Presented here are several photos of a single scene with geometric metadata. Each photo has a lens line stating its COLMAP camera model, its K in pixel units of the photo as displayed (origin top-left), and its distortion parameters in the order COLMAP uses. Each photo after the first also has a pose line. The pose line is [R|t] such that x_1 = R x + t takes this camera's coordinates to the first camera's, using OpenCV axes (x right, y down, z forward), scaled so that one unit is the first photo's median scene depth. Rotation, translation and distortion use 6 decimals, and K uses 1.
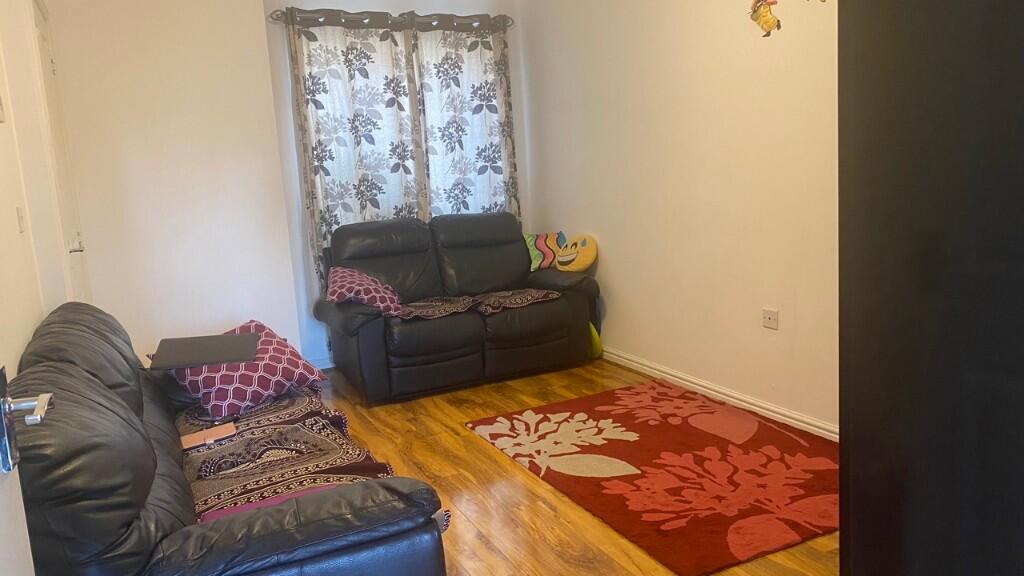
lens RADIAL K [[775.3, 0, 485.8], [0, 775.3, 283.9], [0, 0, 1]] dist [-0.000497, -0.003519]
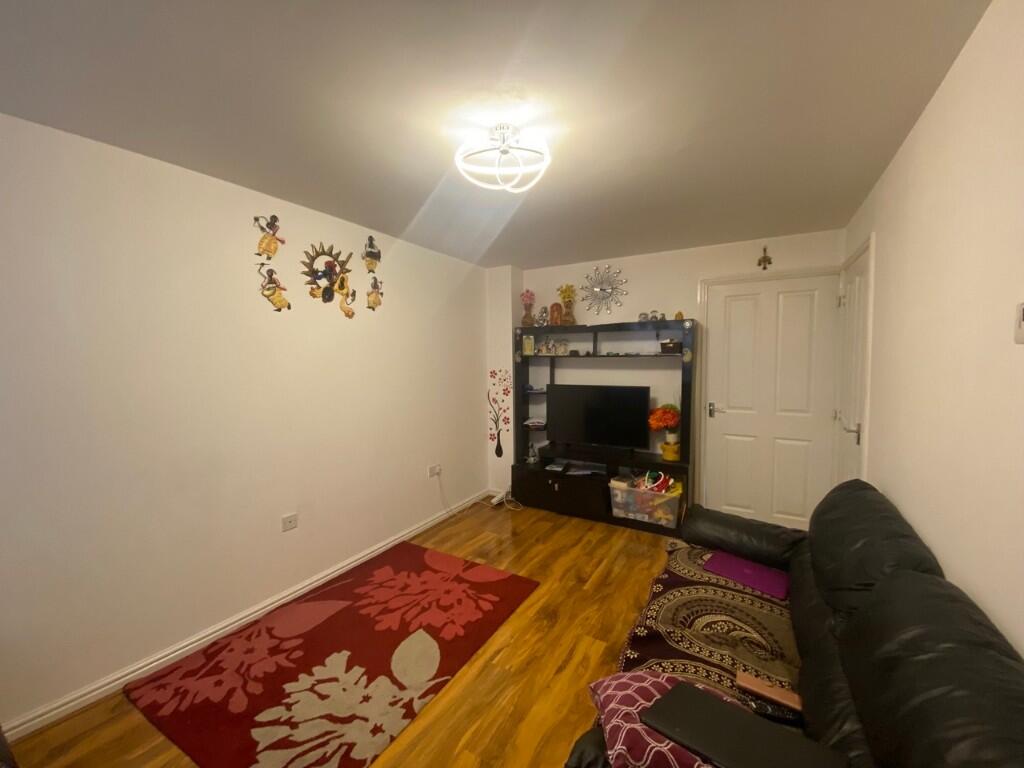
lens RADIAL K [[412.9, 0, 510.5], [0, 412.9, 379.9], [0, 0, 1]] dist [0.066121, -0.046348]
pose [[-0.569630, 0.020947, 0.821634, -0.445195], [0.167437, 0.981669, 0.091055, -0.197496], [-0.804665, 0.189440, -0.562695, 1.080099]]
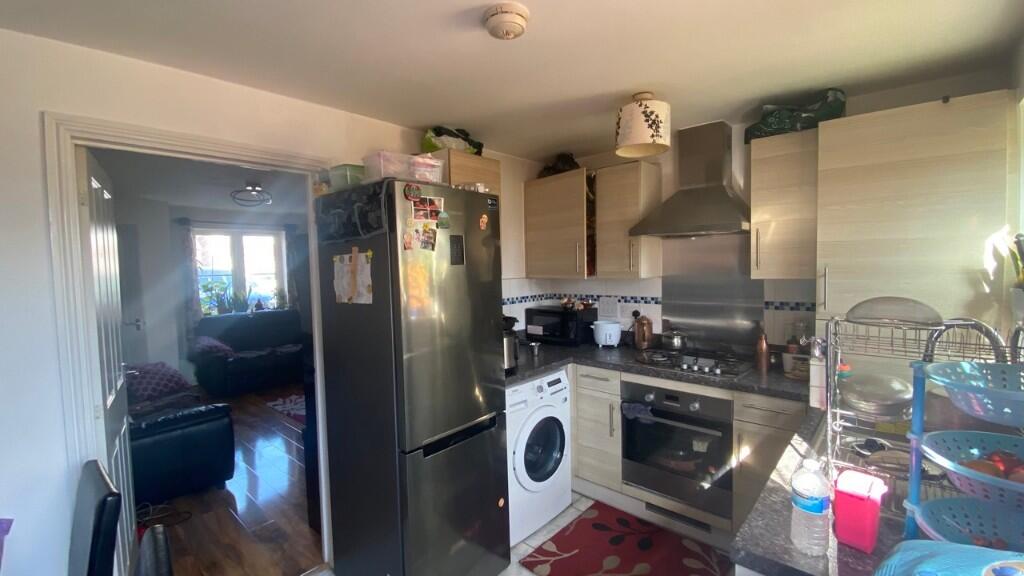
lens RADIAL K [[431.0, 0, 507.1], [0, 431.0, 284.9], [0, 0, 1]] dist [0.016462, -0.021248]
pose [[0.913205, 0.029725, 0.406416, 0.119285], [0.018586, 0.993260, -0.114409, -0.011327], [-0.407077, 0.112032, 0.906497, -0.598920]]
